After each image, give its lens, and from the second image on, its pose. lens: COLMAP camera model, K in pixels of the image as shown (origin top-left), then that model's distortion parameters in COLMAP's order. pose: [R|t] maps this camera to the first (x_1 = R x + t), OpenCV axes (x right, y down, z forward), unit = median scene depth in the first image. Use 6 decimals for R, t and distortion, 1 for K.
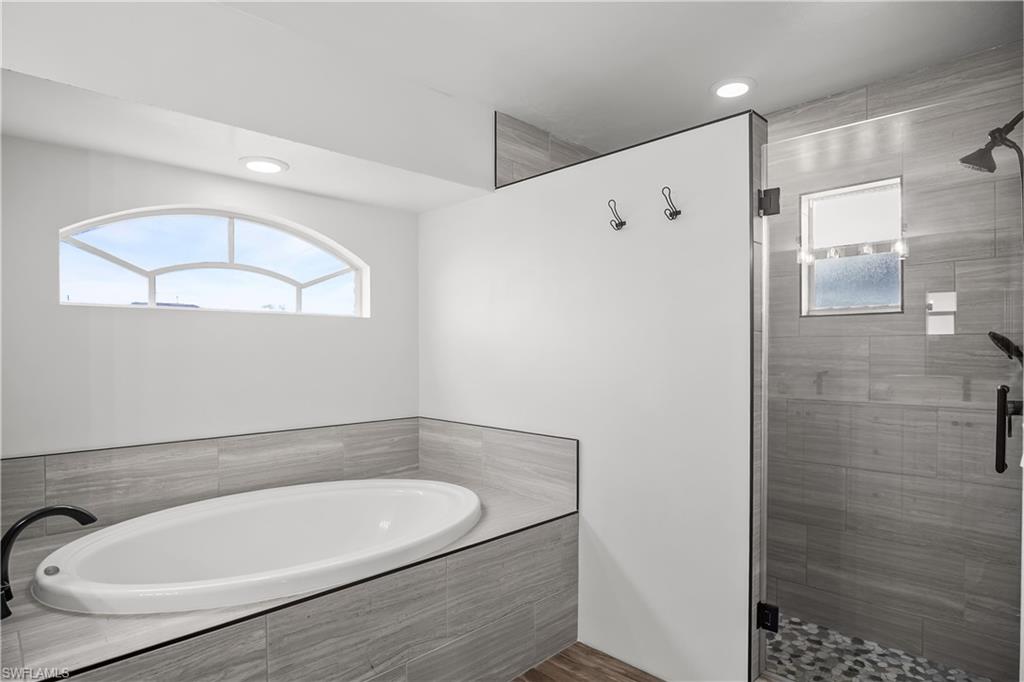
lens RADIAL K [[567.1, 0, 511.1], [0, 567.1, 354.0], [0, 0, 1]] dist [-0.029922, 0.007934]
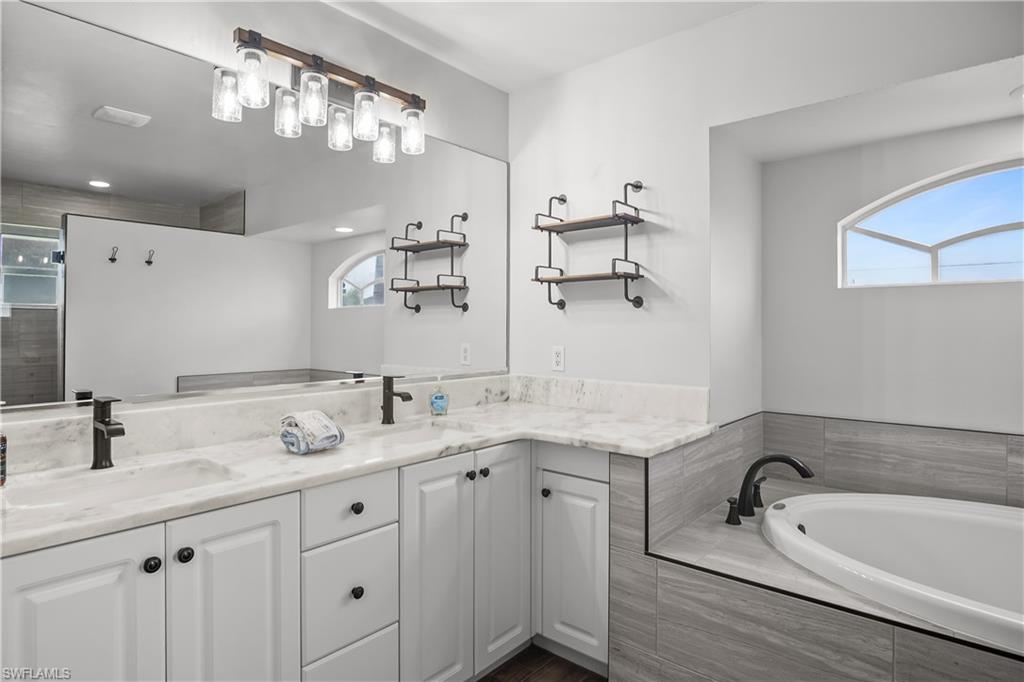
lens RADIAL K [[567.1, 0, 495.5], [0, 567.1, 322.6], [0, 0, 1]] dist [-0.029922, 0.007934]
pose [[0.058519, -0.006773, -0.998263, 0.277330], [-0.011055, 0.999911, -0.007433, -0.001945], [0.998225, 0.011470, 0.058439, 0.211361]]
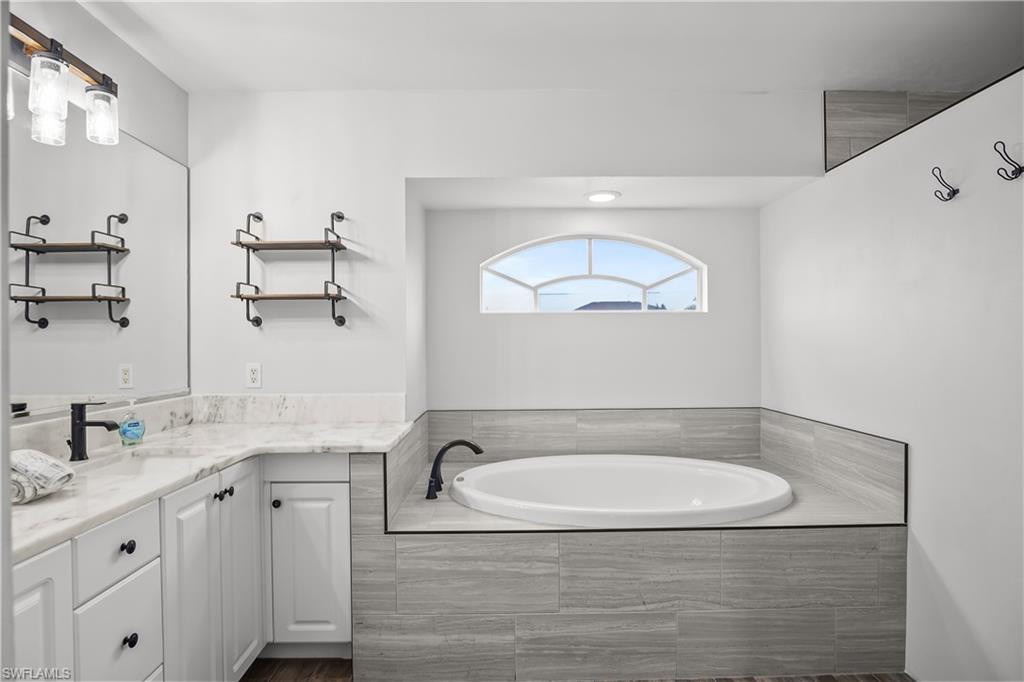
lens RADIAL K [[567.1, 0, 499.5], [0, 567.1, 343.4], [0, 0, 1]] dist [-0.029922, 0.007934]
pose [[0.712457, -0.001909, -0.701713, 0.298442], [-0.000628, 0.999994, -0.003359, -0.000424], [0.701715, 0.002834, 0.712452, -0.069712]]
